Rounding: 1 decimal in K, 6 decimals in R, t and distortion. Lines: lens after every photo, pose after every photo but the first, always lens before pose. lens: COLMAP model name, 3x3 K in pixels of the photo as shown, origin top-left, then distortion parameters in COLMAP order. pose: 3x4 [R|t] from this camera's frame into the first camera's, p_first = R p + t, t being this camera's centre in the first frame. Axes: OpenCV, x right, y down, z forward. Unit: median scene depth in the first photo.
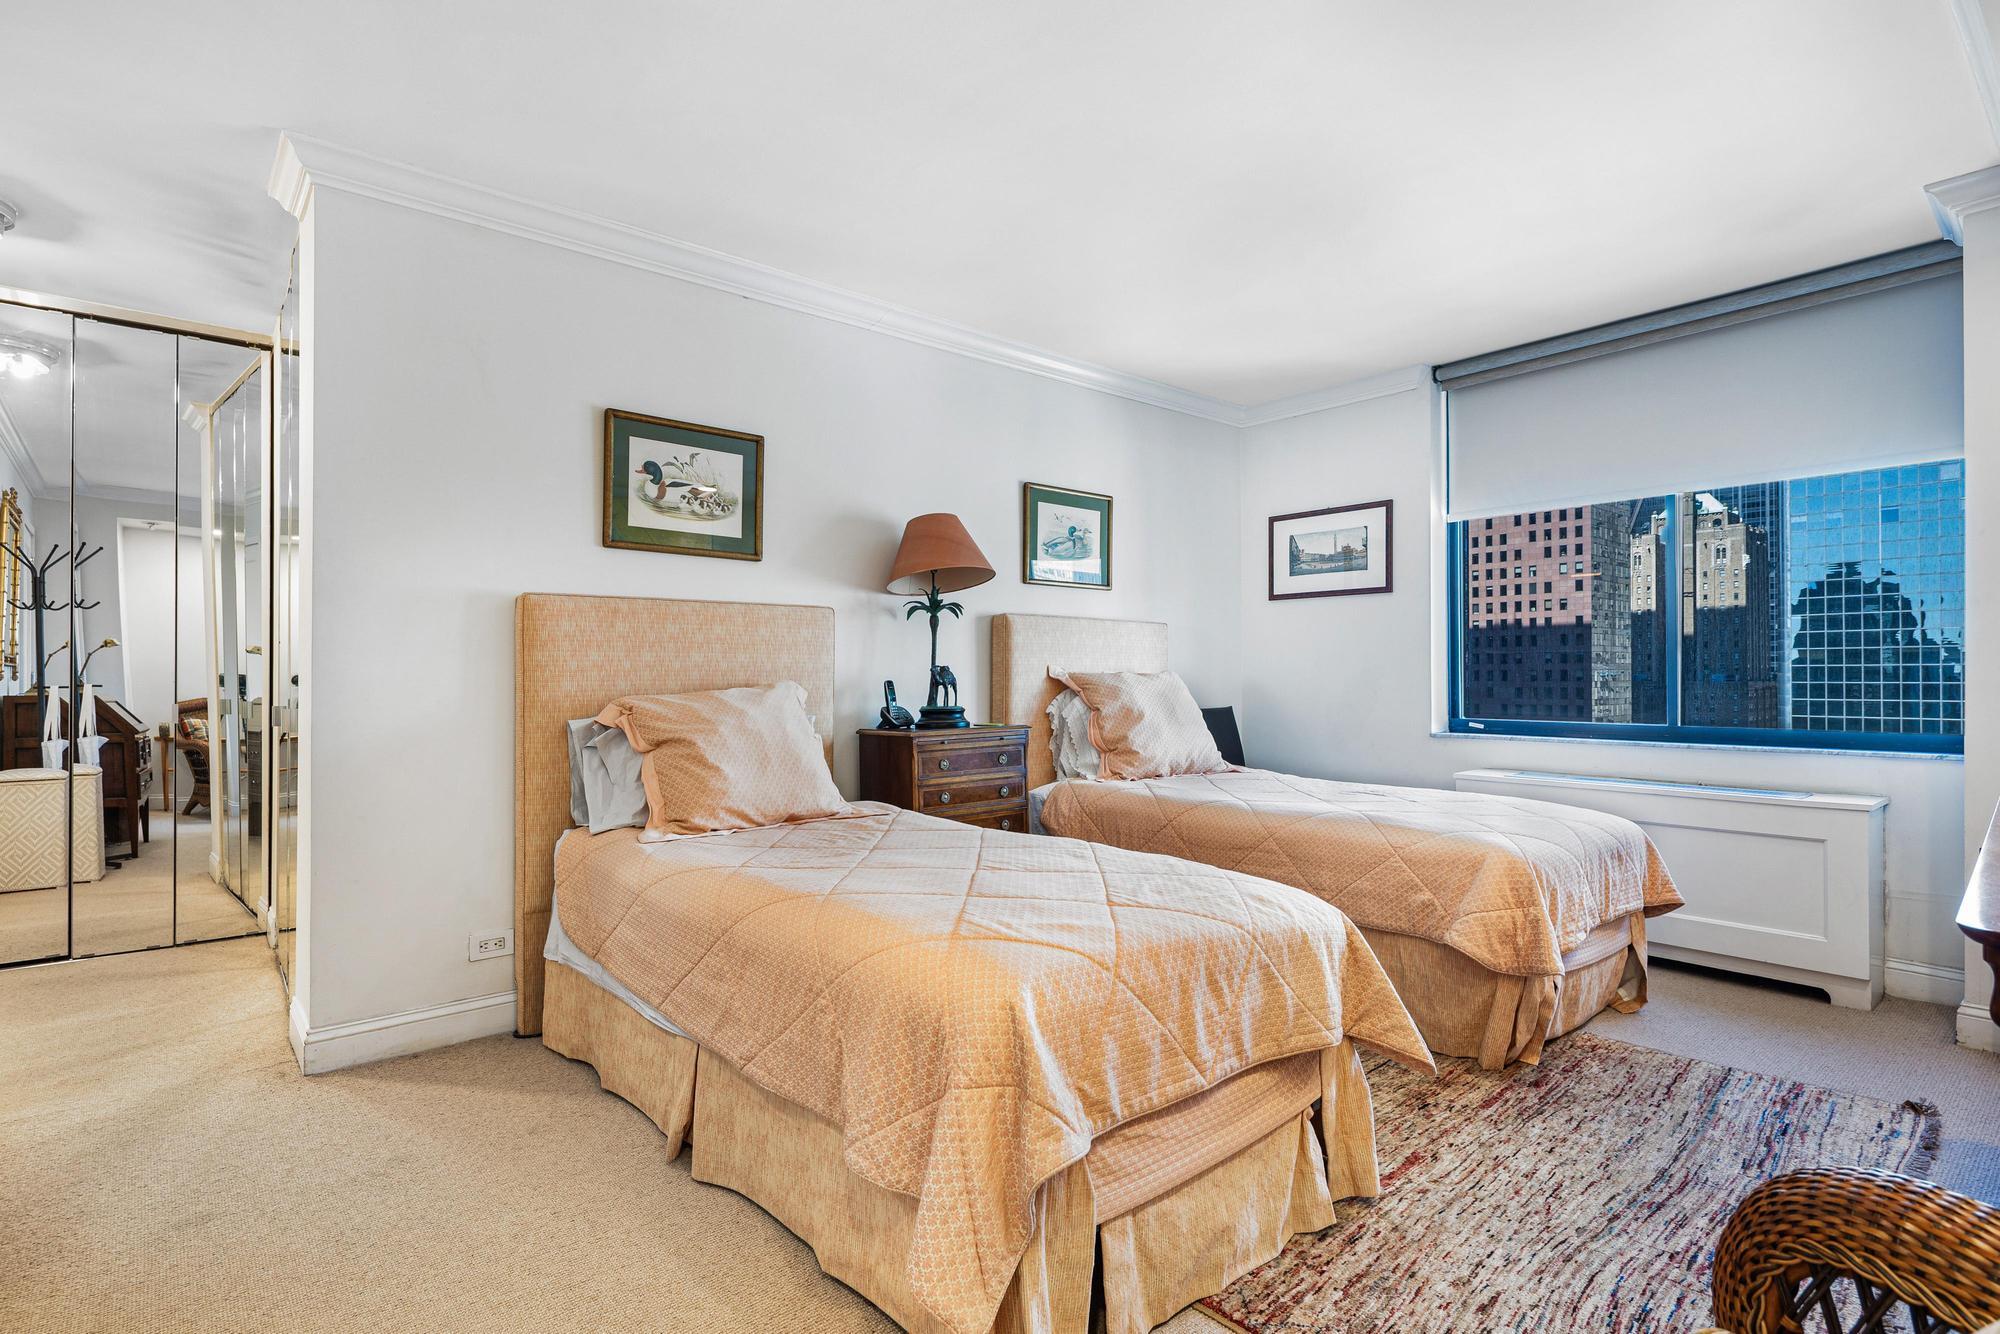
lens RADIAL K [[970.4, 0, 1000.0], [0, 970.4, 667.0], [0, 0, 1]] dist [0.000487, -0.000408]
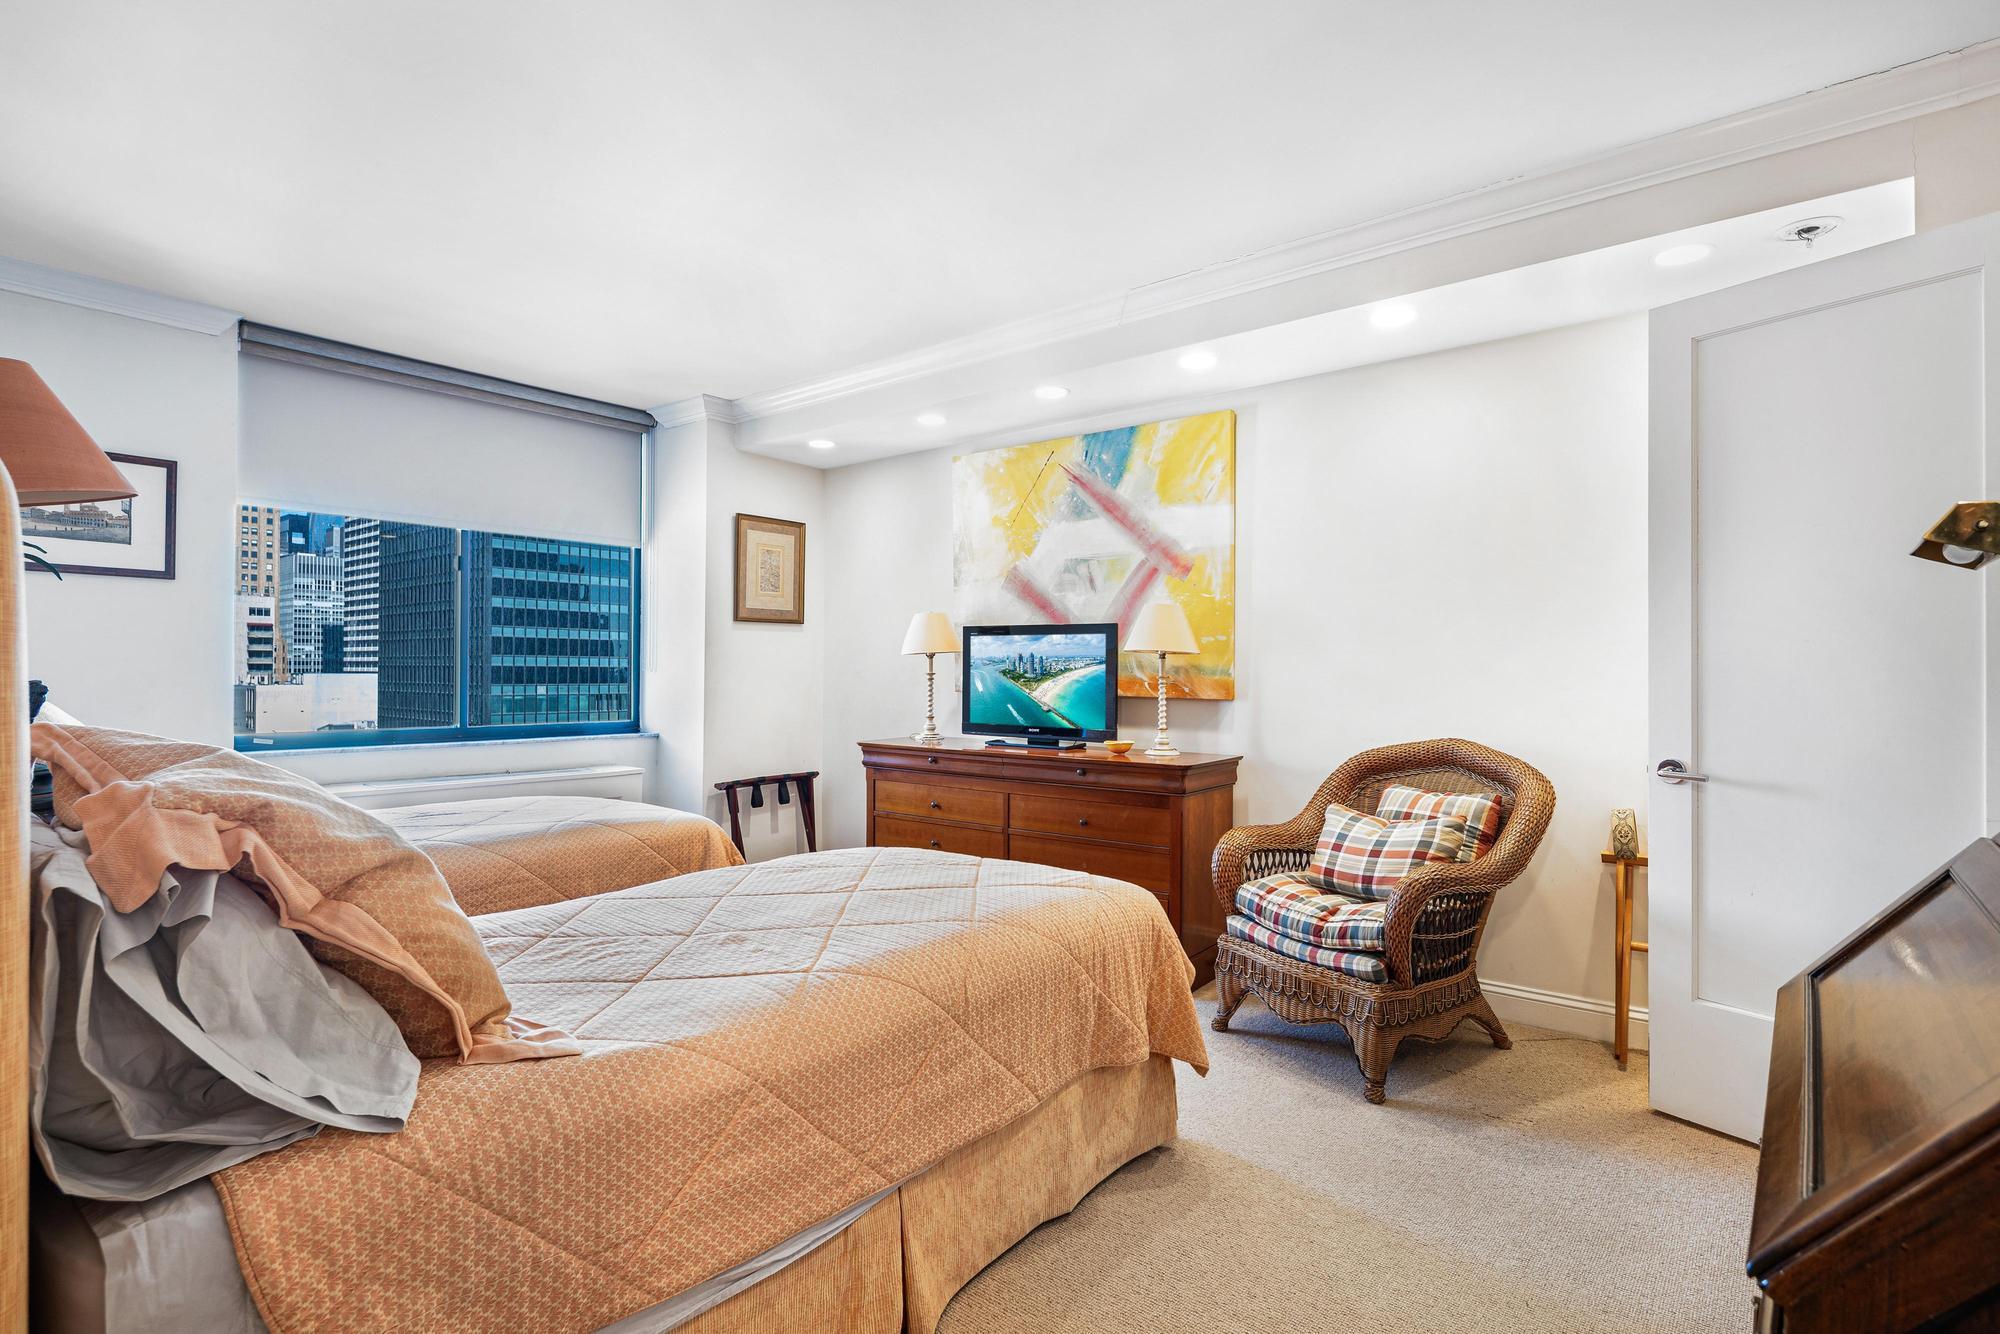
lens RADIAL K [[970.4, 0, 1000.0], [0, 970.4, 667.0], [0, 0, 1]] dist [0.000487, -0.000408]
pose [[-0.169500, 0.007692, 0.985500, -0.525690], [-0.011667, 0.999884, -0.009811, -0.006674], [-0.985461, -0.013161, -0.169391, 0.514264]]
